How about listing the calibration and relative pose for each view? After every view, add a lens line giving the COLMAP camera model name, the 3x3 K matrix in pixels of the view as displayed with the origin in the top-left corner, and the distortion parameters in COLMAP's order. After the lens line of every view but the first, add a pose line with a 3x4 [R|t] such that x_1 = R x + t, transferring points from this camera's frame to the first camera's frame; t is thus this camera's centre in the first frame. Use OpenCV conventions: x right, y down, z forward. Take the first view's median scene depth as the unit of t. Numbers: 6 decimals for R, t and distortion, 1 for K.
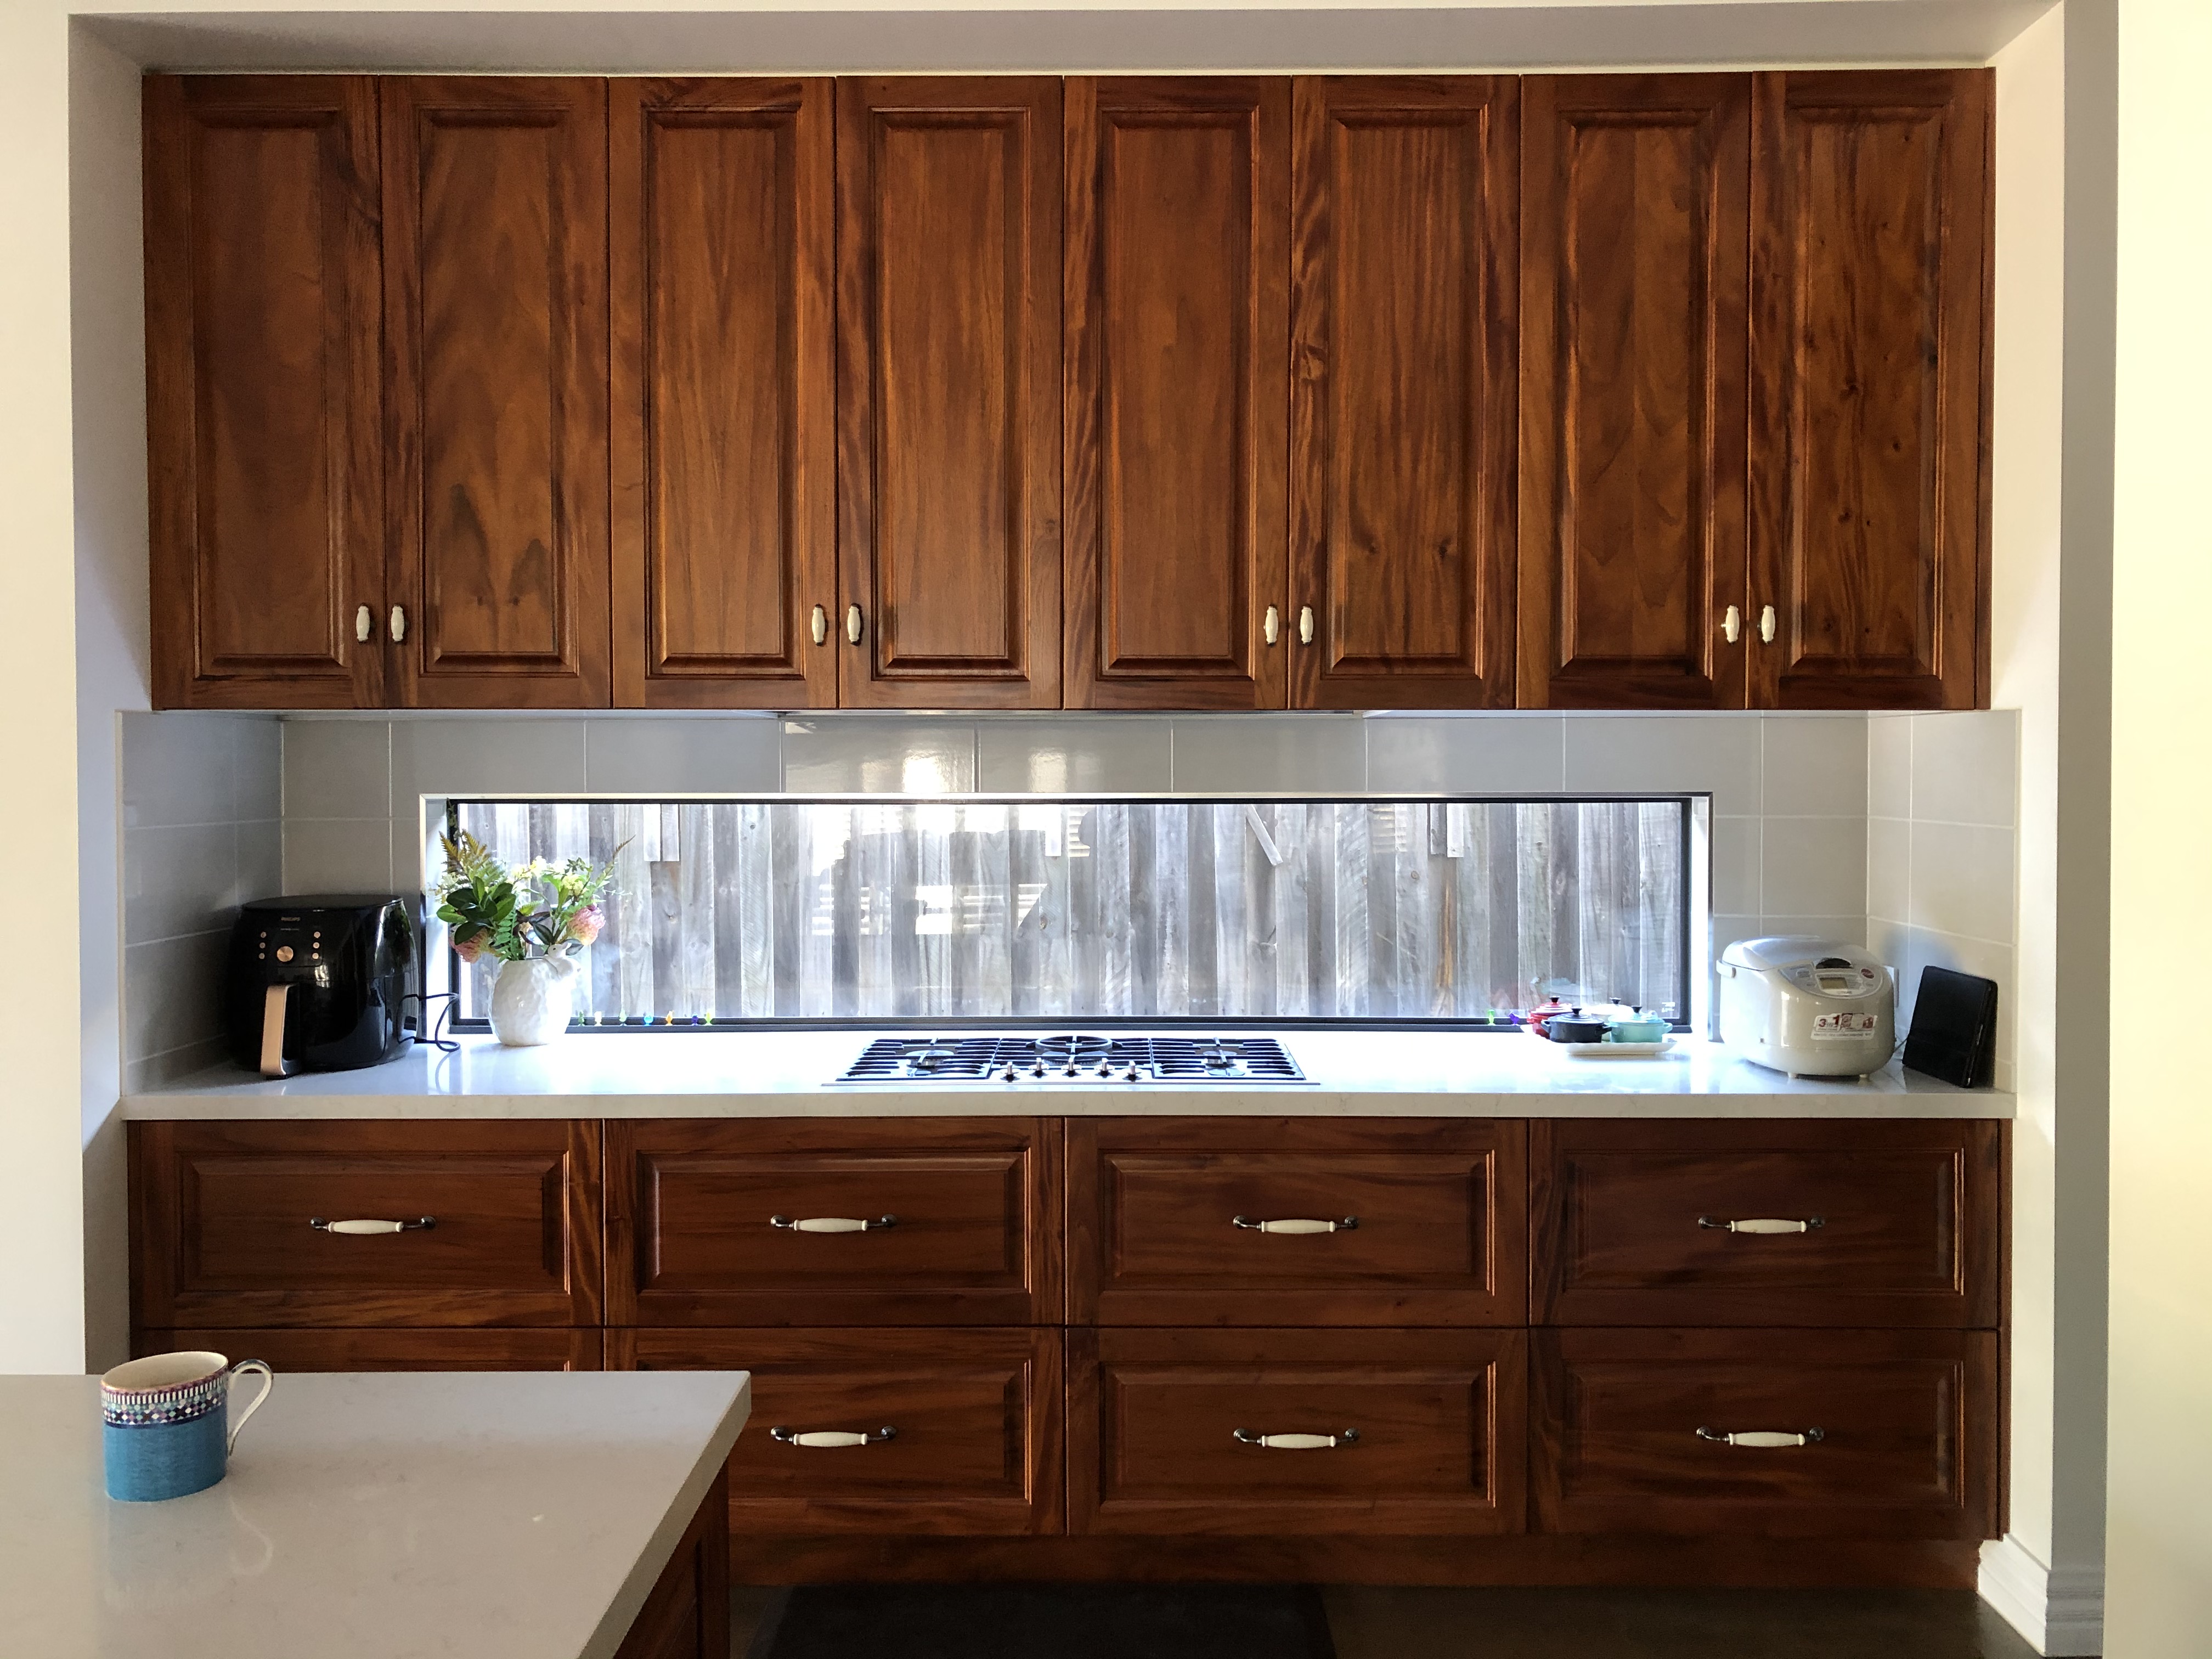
lens RADIAL K [[2012.1, 0, 1106.1], [0, 2012.1, 778.1], [0, 0, 1]] dist [0.003246, 0.002512]
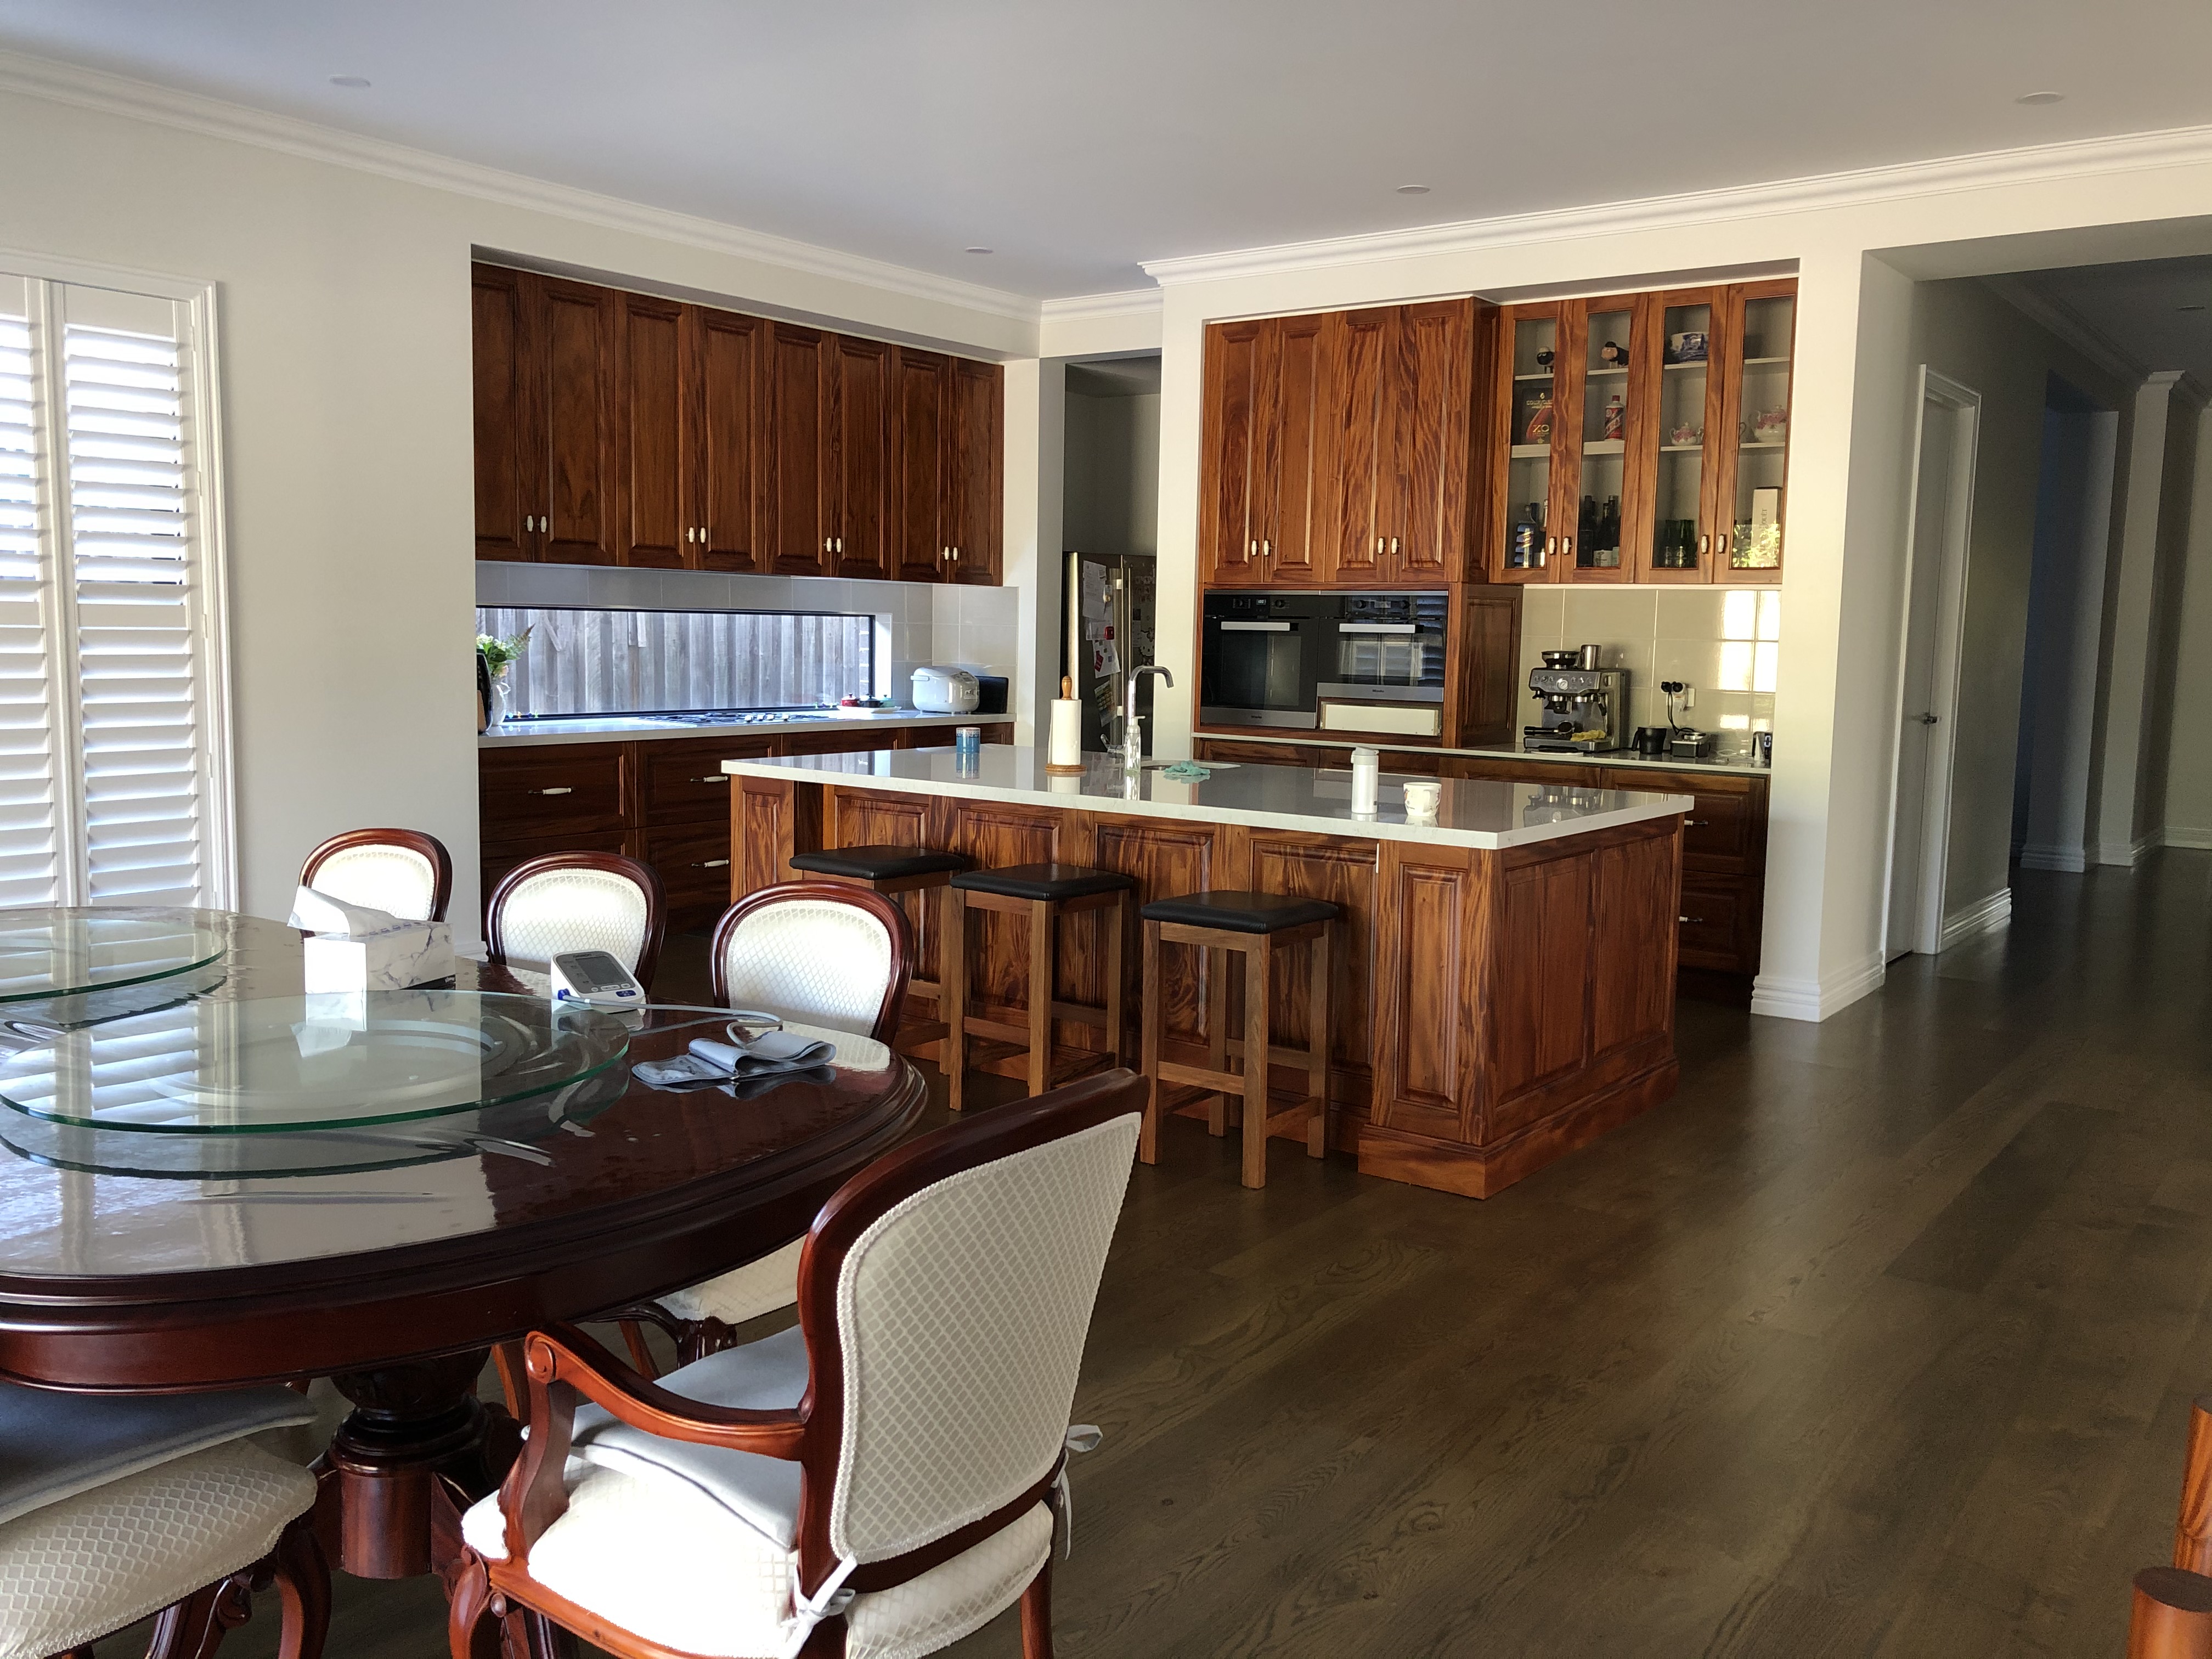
lens RADIAL K [[1822.3, 0, 1106.0], [0, 1822.3, 829.5], [0, 0, 1]] dist [0.088806, -0.168684]
pose [[0.589814, -0.078019, 0.803761, -1.492281], [-0.010508, 0.994496, 0.104243, 0.037032], [-0.807471, -0.069930, 0.585748, -0.652263]]
